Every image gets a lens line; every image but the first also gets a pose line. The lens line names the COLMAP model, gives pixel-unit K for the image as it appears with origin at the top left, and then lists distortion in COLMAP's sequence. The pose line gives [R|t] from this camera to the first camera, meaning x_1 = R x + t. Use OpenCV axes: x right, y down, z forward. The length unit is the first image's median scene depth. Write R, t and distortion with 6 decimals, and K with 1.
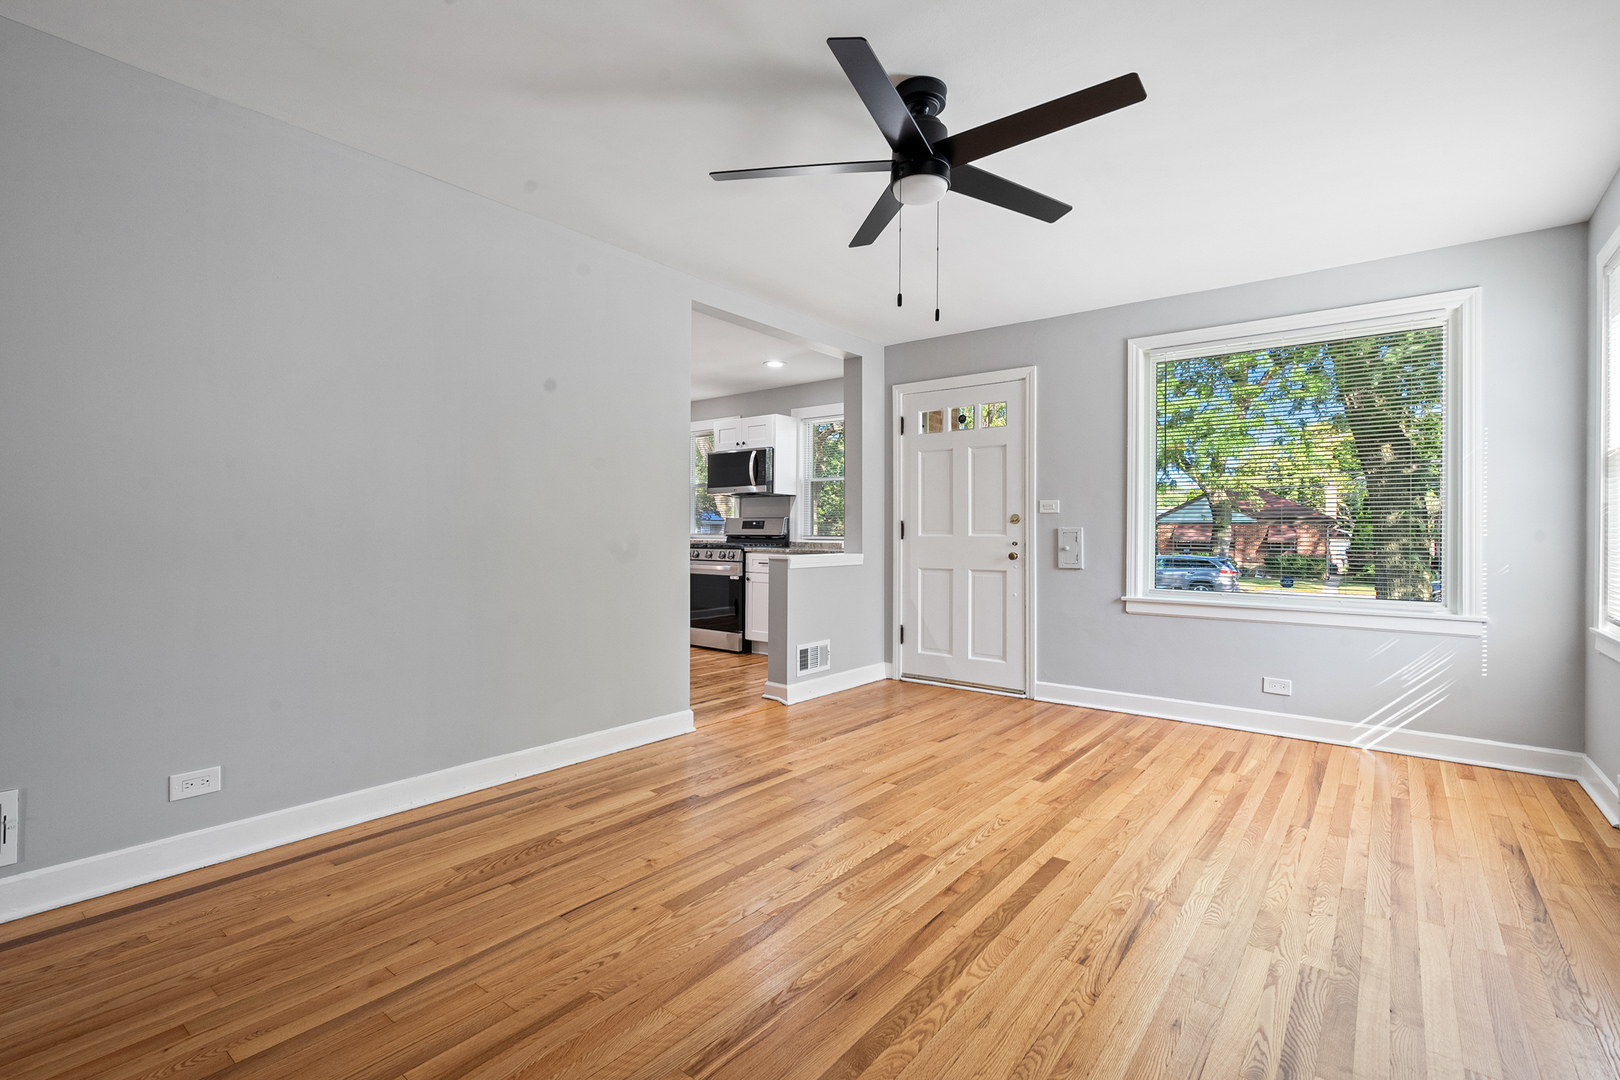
lens RADIAL K [[738.7, 0, 809.1], [0, 738.7, 535.4], [0, 0, 1]] dist [-0.000589, -0.000618]
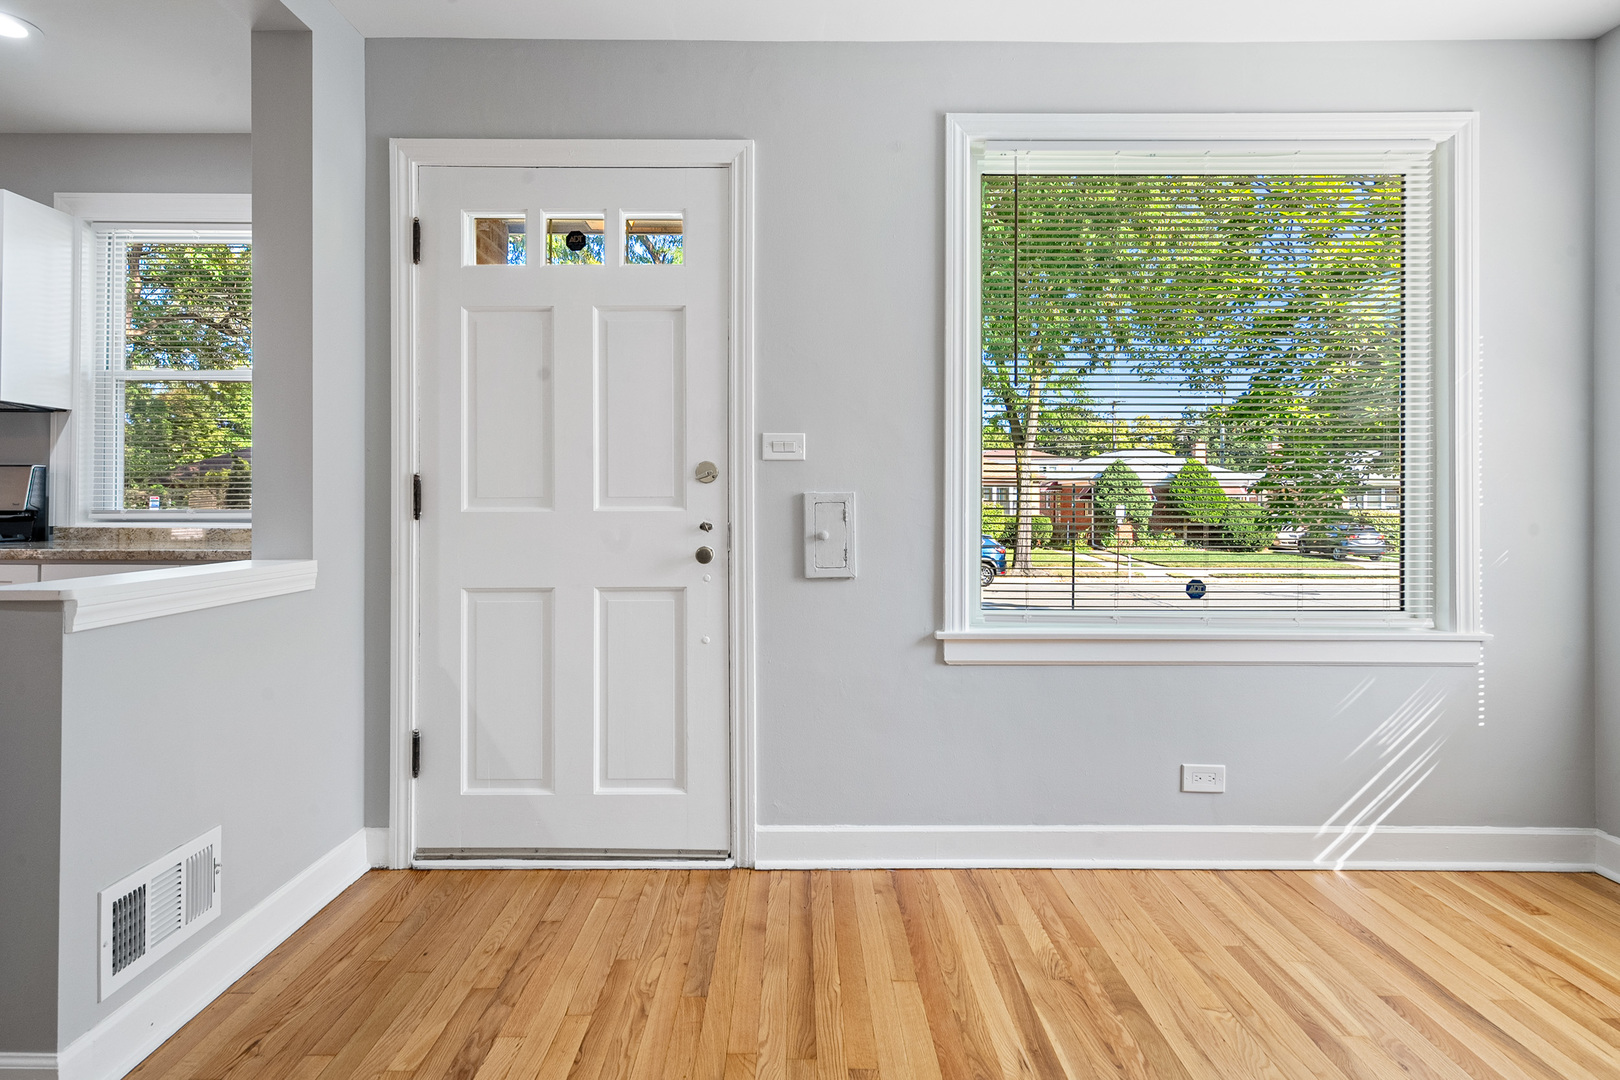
lens RADIAL K [[910.7, 0, 791.7], [0, 910.7, 493.7], [0, 0, 1]] dist [0.005942, 0.001357]
pose [[0.783195, 0.001455, 0.621774, -0.027345], [0.005565, 0.999941, -0.009349, -0.003630], [-0.621751, 0.010782, 0.783141, 0.531416]]
